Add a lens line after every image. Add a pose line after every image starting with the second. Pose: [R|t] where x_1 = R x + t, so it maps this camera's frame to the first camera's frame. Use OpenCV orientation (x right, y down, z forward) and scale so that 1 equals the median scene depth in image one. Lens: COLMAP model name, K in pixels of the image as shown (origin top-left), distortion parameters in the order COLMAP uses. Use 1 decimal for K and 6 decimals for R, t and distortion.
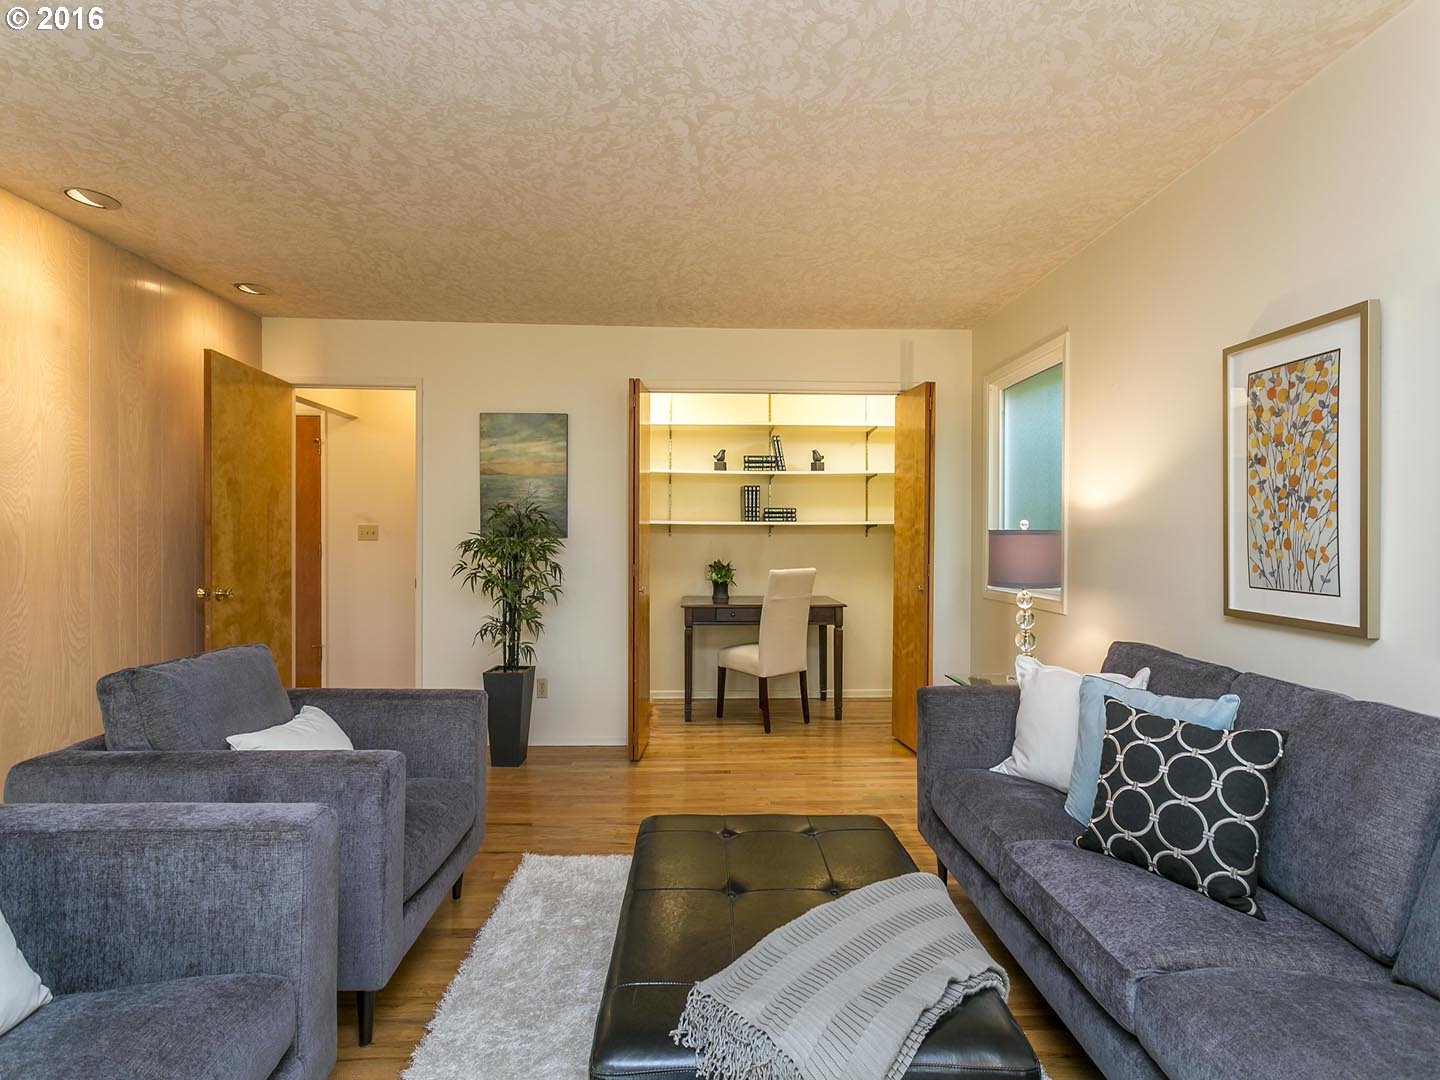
lens RADIAL K [[652.7, 0, 623.5], [0, 652.7, 539.4], [0, 0, 1]] dist [-0.009046, 0.010821]
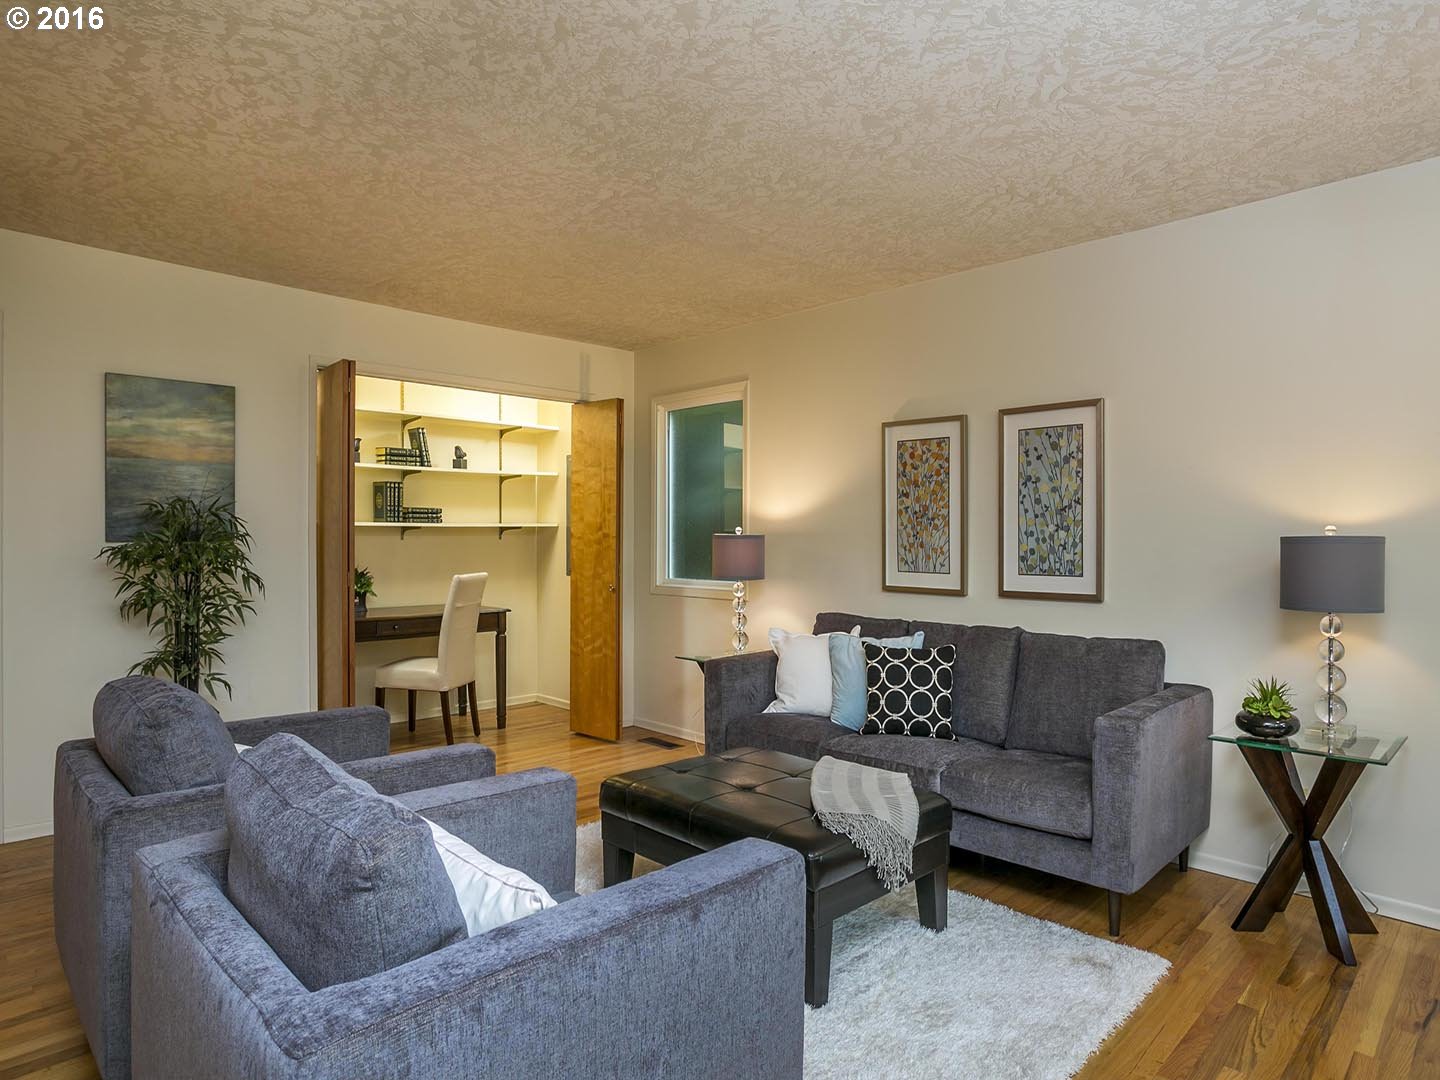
lens RADIAL K [[688.0, 0, 720.0], [0, 688.0, 540.0], [0, 0, 1]] dist [-0.009576, 0.000383]
pose [[0.794137, -0.001371, 0.607738, -0.137572], [0.003453, 0.999991, -0.002256, -0.000922], [-0.607729, 0.003890, 0.794135, -0.029944]]
